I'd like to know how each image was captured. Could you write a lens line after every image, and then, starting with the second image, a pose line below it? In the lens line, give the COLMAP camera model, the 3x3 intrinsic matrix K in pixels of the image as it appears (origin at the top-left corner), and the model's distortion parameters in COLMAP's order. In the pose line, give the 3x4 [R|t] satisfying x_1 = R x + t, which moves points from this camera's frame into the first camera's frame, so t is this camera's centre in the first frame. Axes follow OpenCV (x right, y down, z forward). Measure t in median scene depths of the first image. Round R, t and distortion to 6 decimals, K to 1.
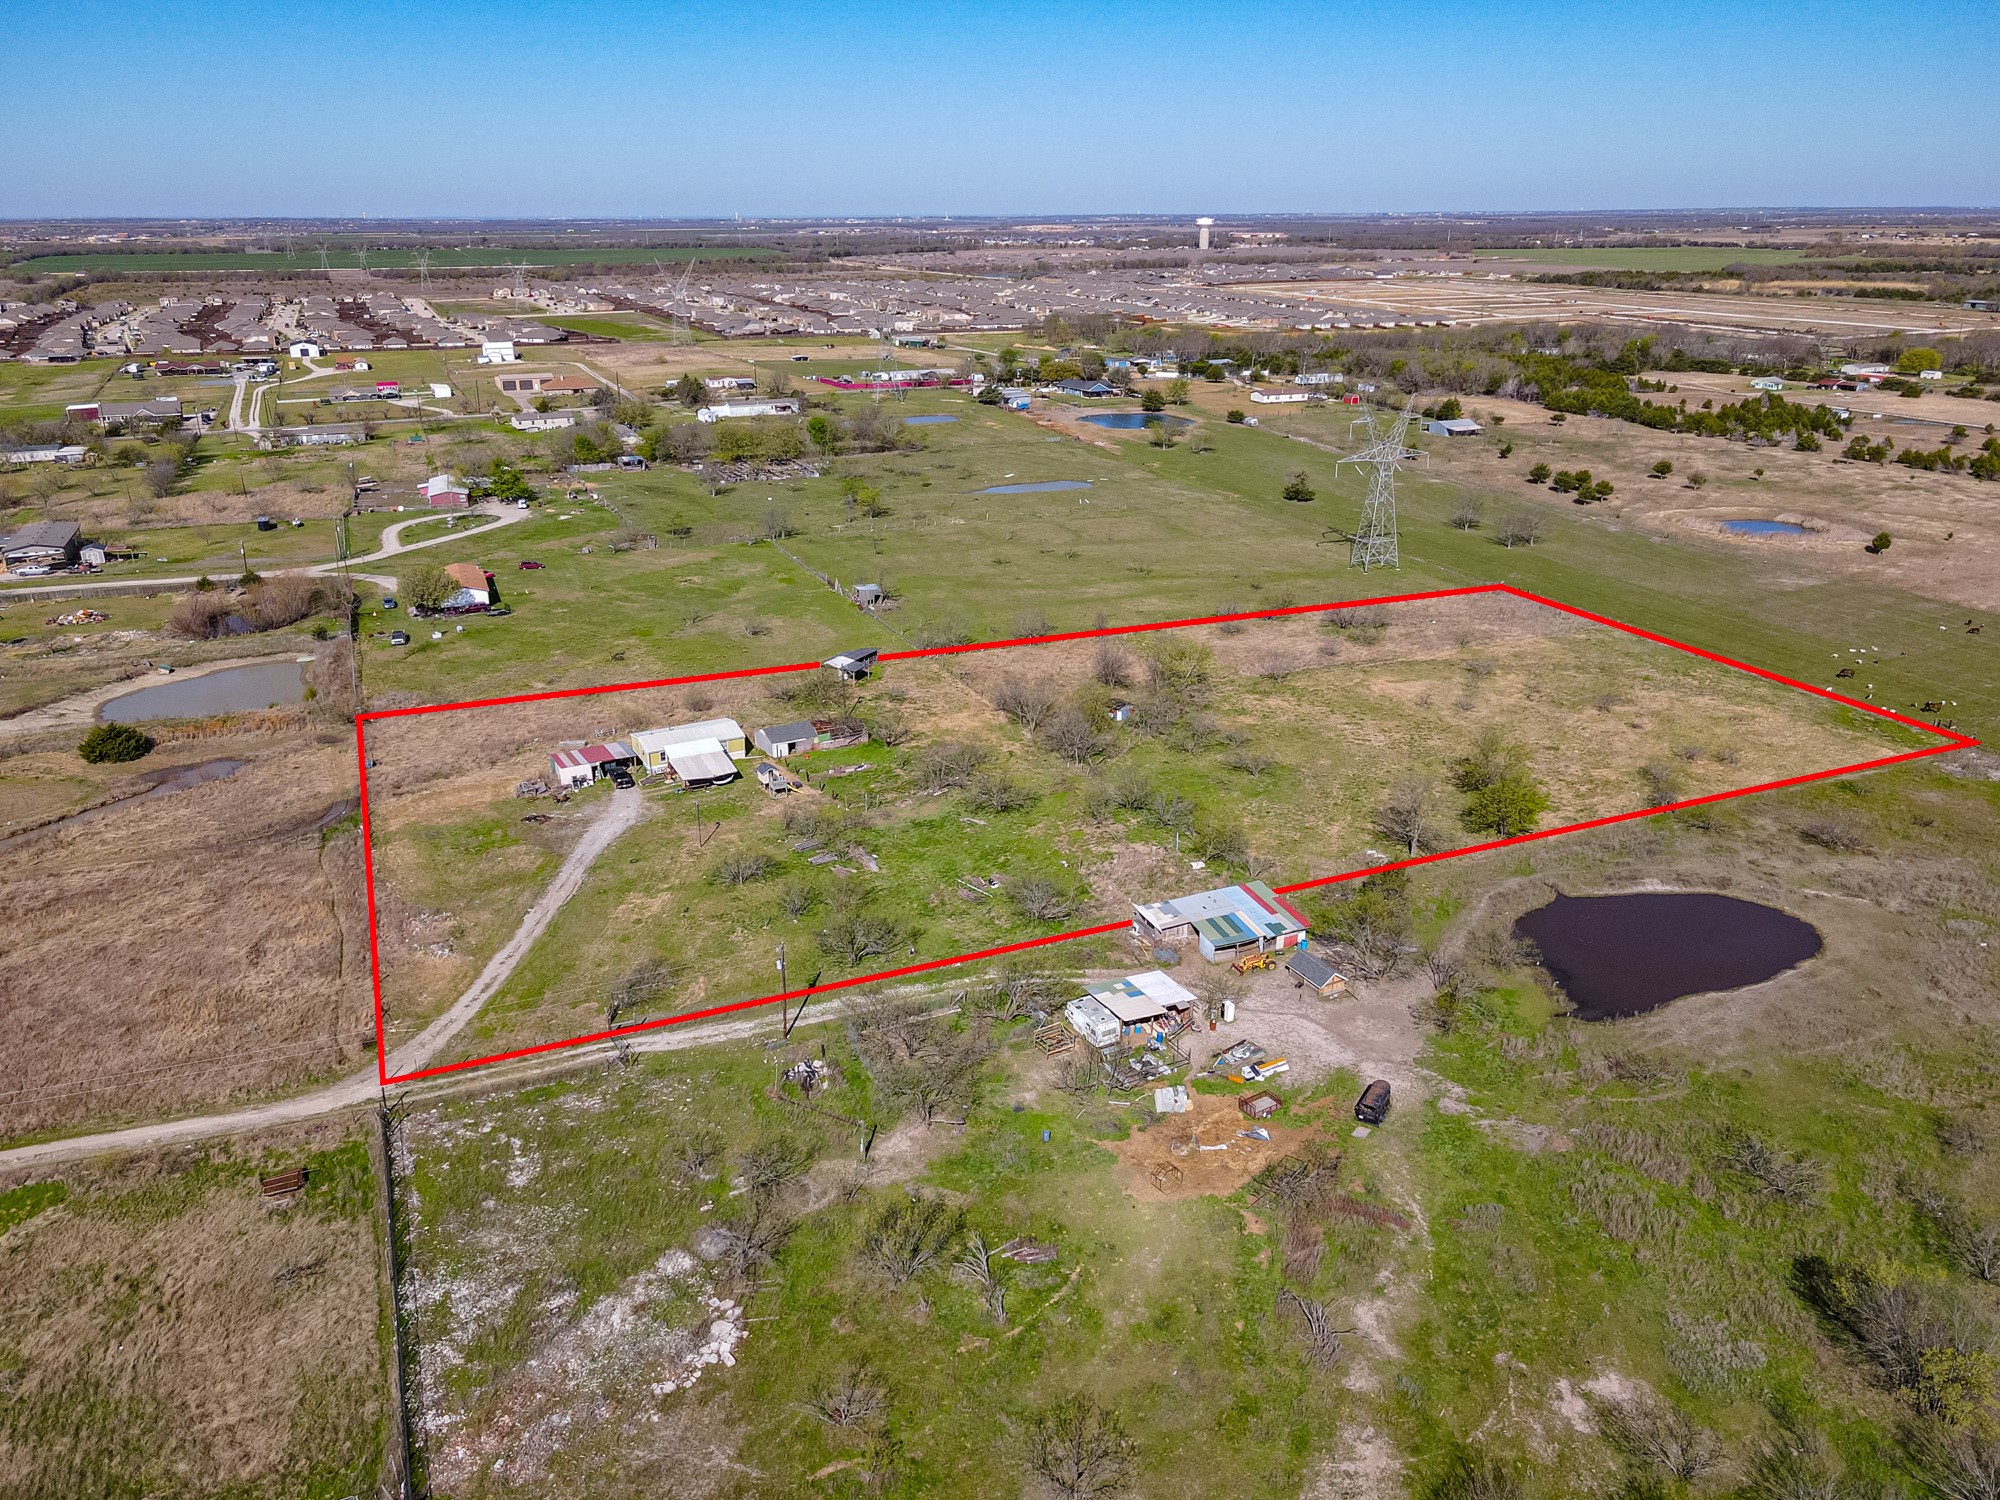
lens RADIAL K [[1461.1, 0, 989.9], [0, 1461.1, 751.3], [0, 0, 1]] dist [0.013402, 0.004116]
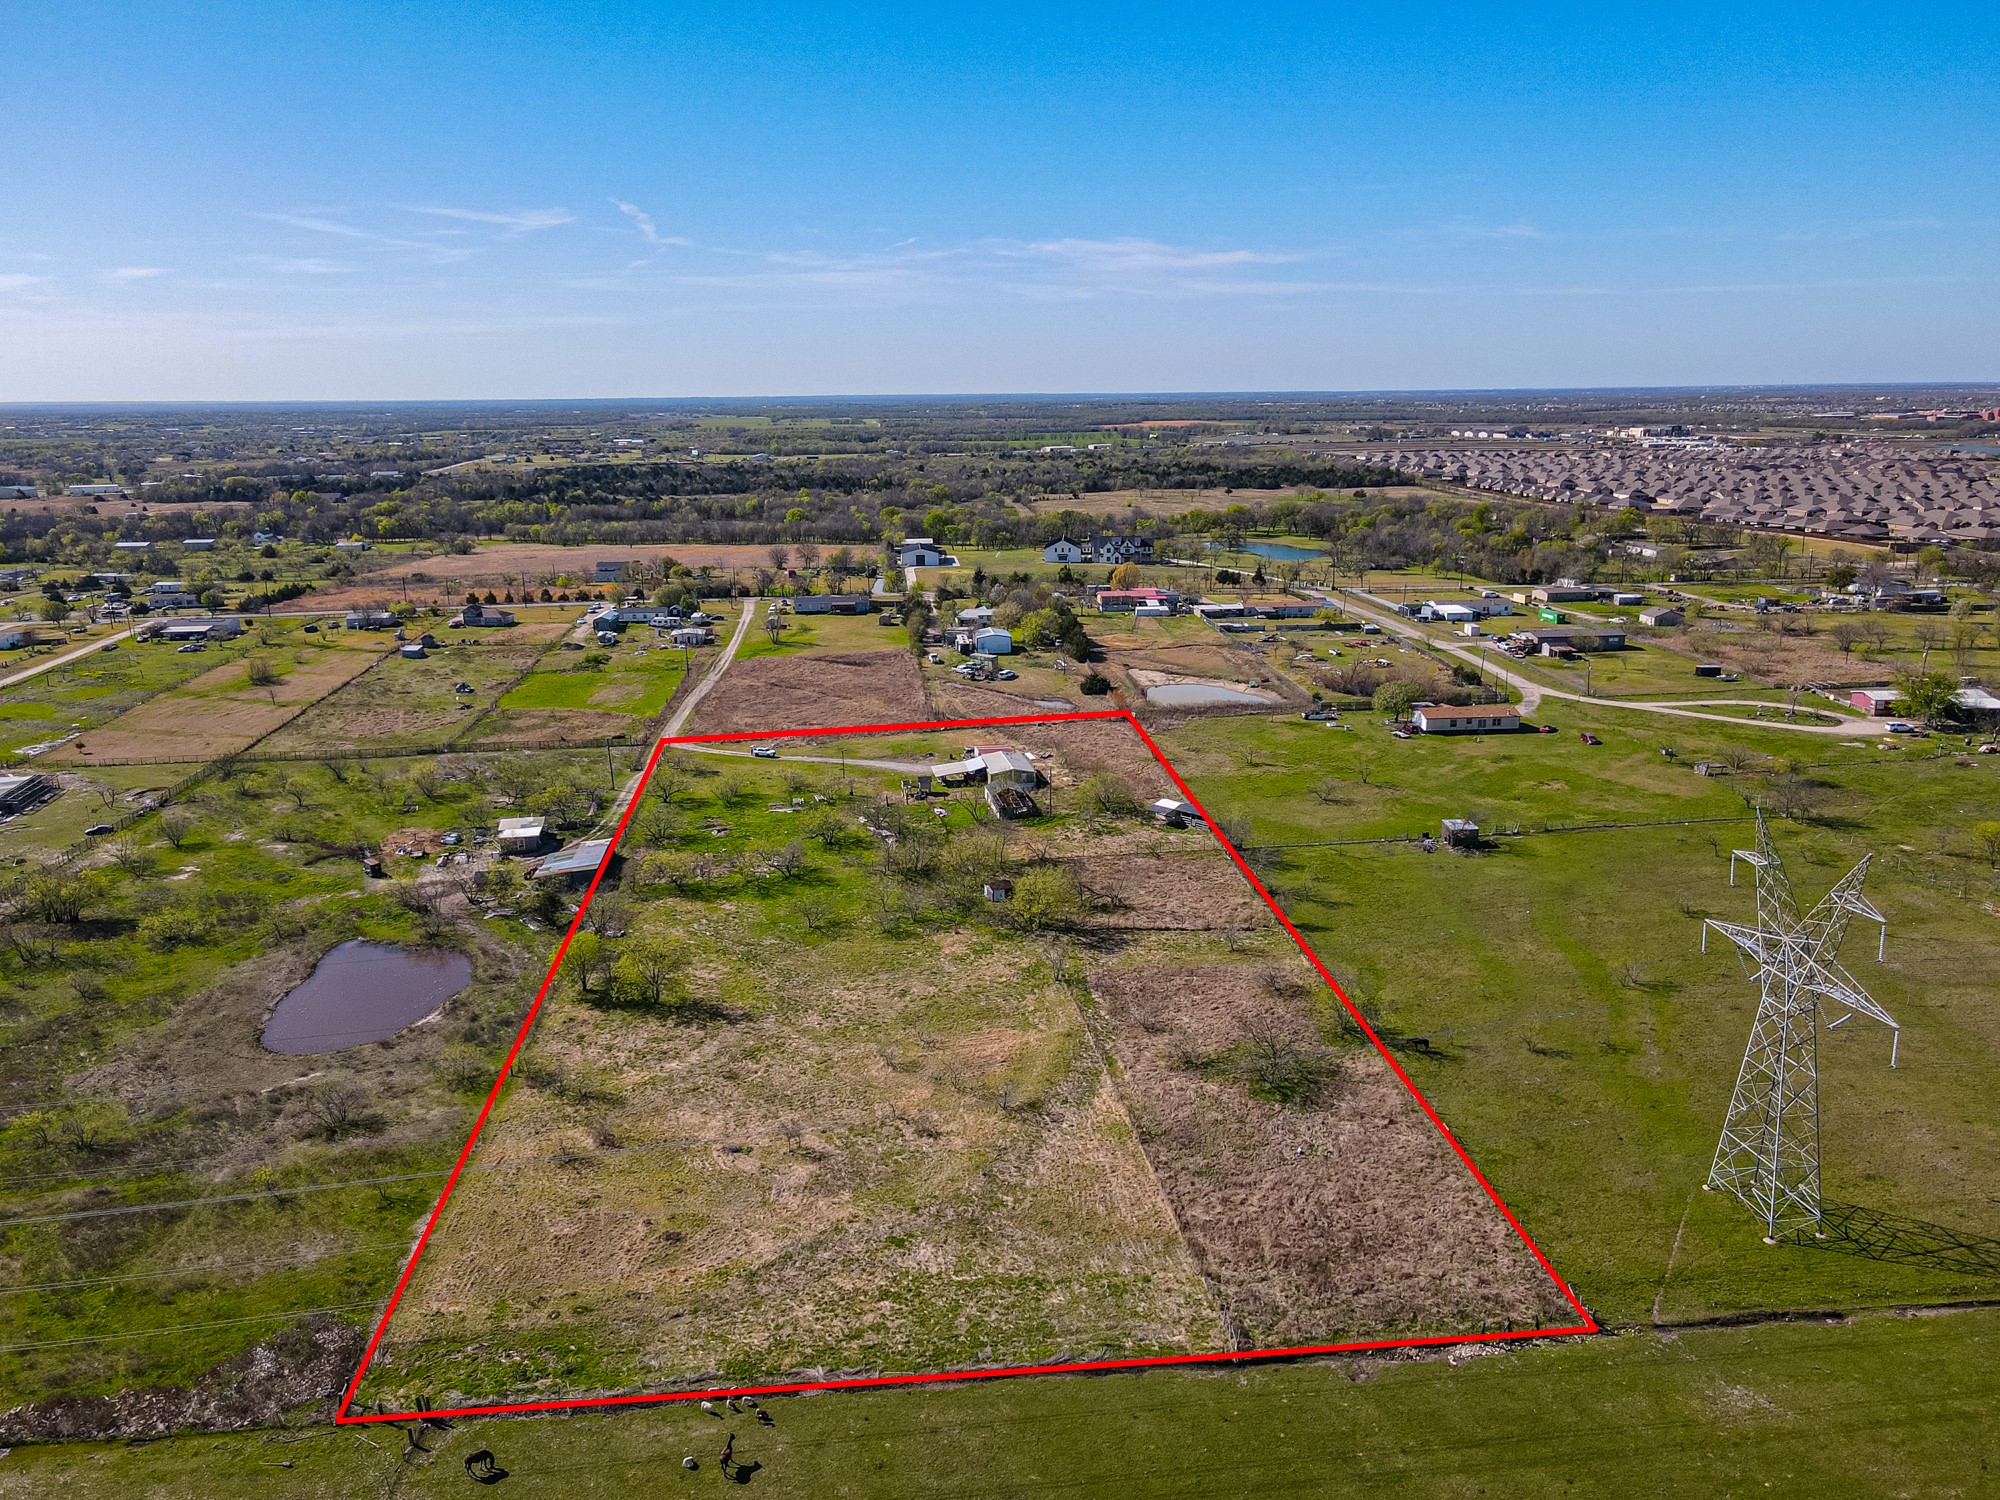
lens RADIAL K [[1461.1, 0, 989.9], [0, 1461.1, 751.3], [0, 0, 1]] dist [0.013402, 0.004116]
pose [[-0.313907, 0.238411, -0.919034, 1.208505], [-0.319394, 0.885032, 0.338684, -0.550502], [0.894120, 0.399849, -0.201670, 1.440137]]
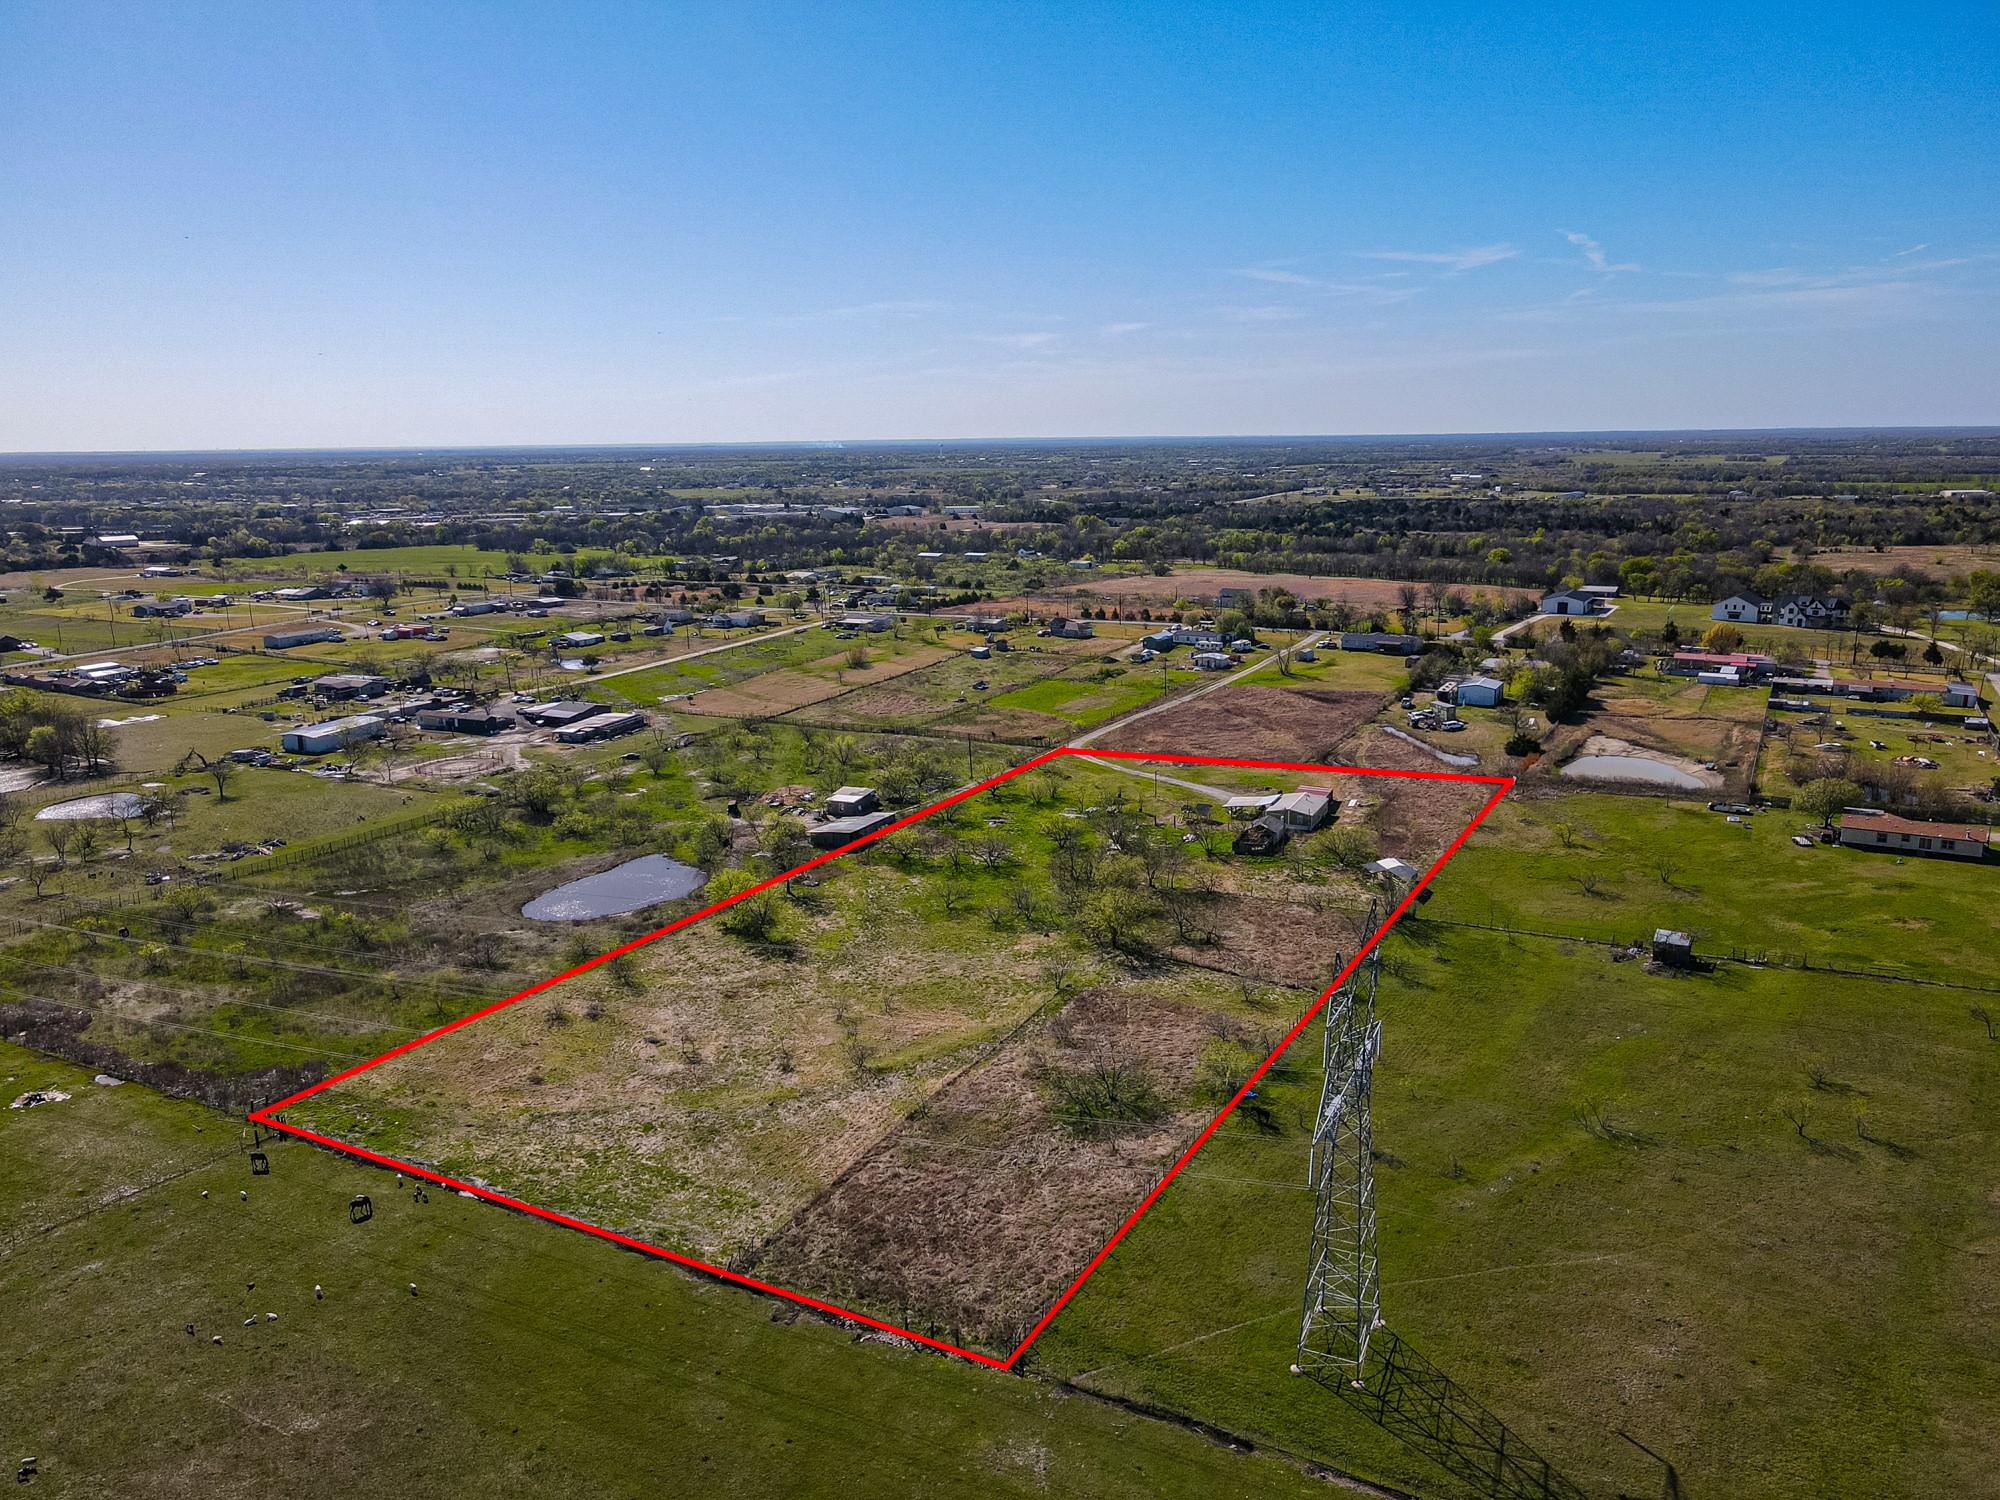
lens RADIAL K [[1461.1, 0, 989.9], [0, 1461.1, 751.3], [0, 0, 1]] dist [0.013402, 0.004116]
pose [[-0.791974, 0.144944, -0.593100, 0.939230], [-0.197180, 0.858641, 0.473134, -0.734620], [0.577838, 0.491658, -0.651442, 1.944164]]
